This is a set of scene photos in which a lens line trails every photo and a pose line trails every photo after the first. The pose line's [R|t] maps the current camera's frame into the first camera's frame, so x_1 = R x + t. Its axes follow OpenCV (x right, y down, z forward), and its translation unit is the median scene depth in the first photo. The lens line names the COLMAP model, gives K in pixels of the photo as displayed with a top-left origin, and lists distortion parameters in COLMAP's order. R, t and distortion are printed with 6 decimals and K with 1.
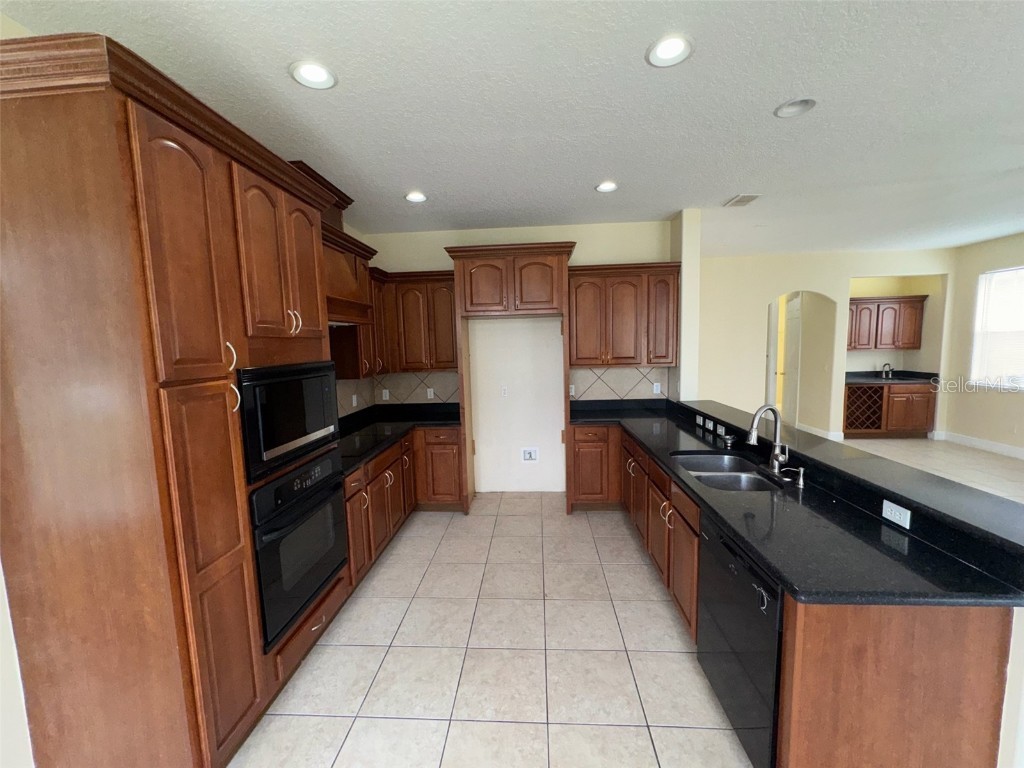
lens RADIAL K [[408.3, 0, 511.6], [0, 408.3, 378.2], [0, 0, 1]] dist [-0.002644, 0.000423]
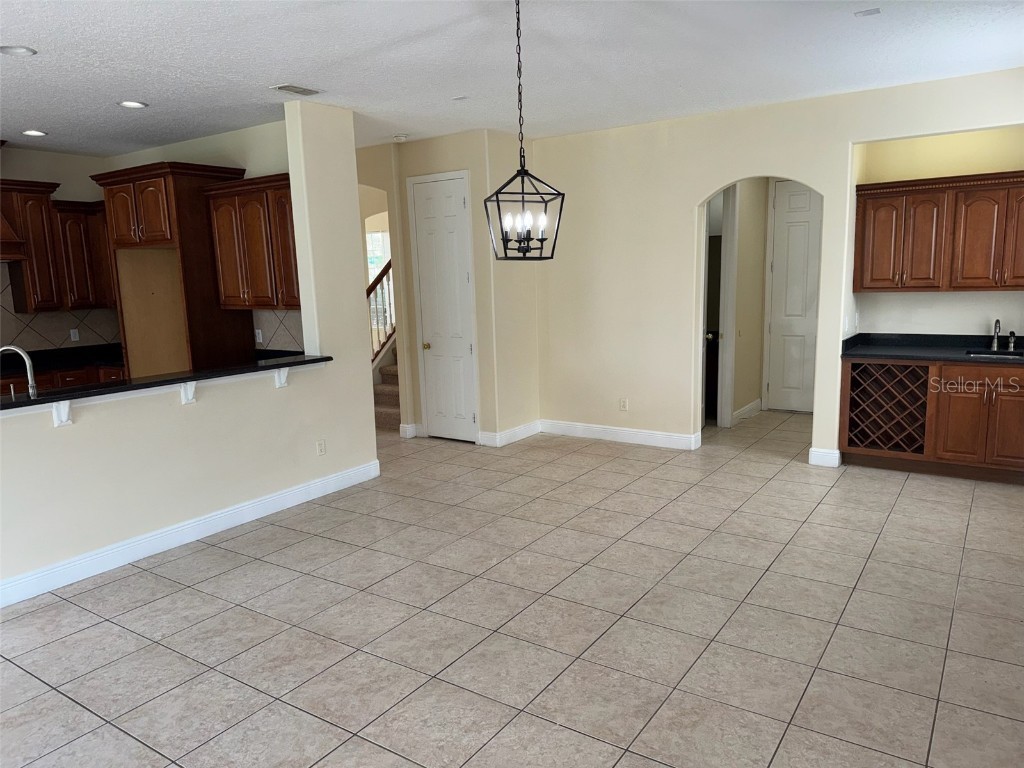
lens RADIAL K [[720.3, 0, 512.1], [0, 720.3, 392.0], [0, 0, 1]] dist [0.024401, -0.011405]
pose [[0.858972, 0.084526, -0.504997, 0.913964], [-0.038375, 0.994134, 0.101123, -0.017186], [0.510582, -0.067482, 0.857177, 0.011682]]
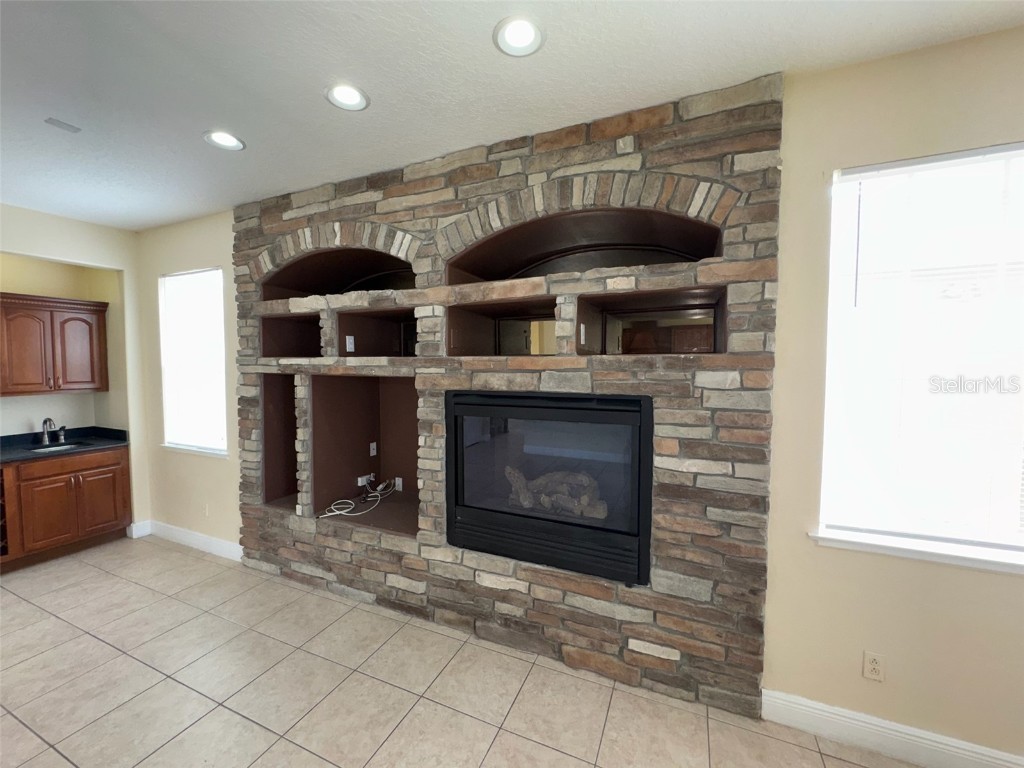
lens RADIAL K [[408.3, 0, 513.7], [0, 408.3, 384.3], [0, 0, 1]] dist [-0.002644, 0.000423]
pose [[0.334480, -0.017935, 0.942232, 0.645880], [0.070467, 0.997496, -0.006028, -0.035364], [-0.939764, 0.068412, 0.334907, 0.237832]]
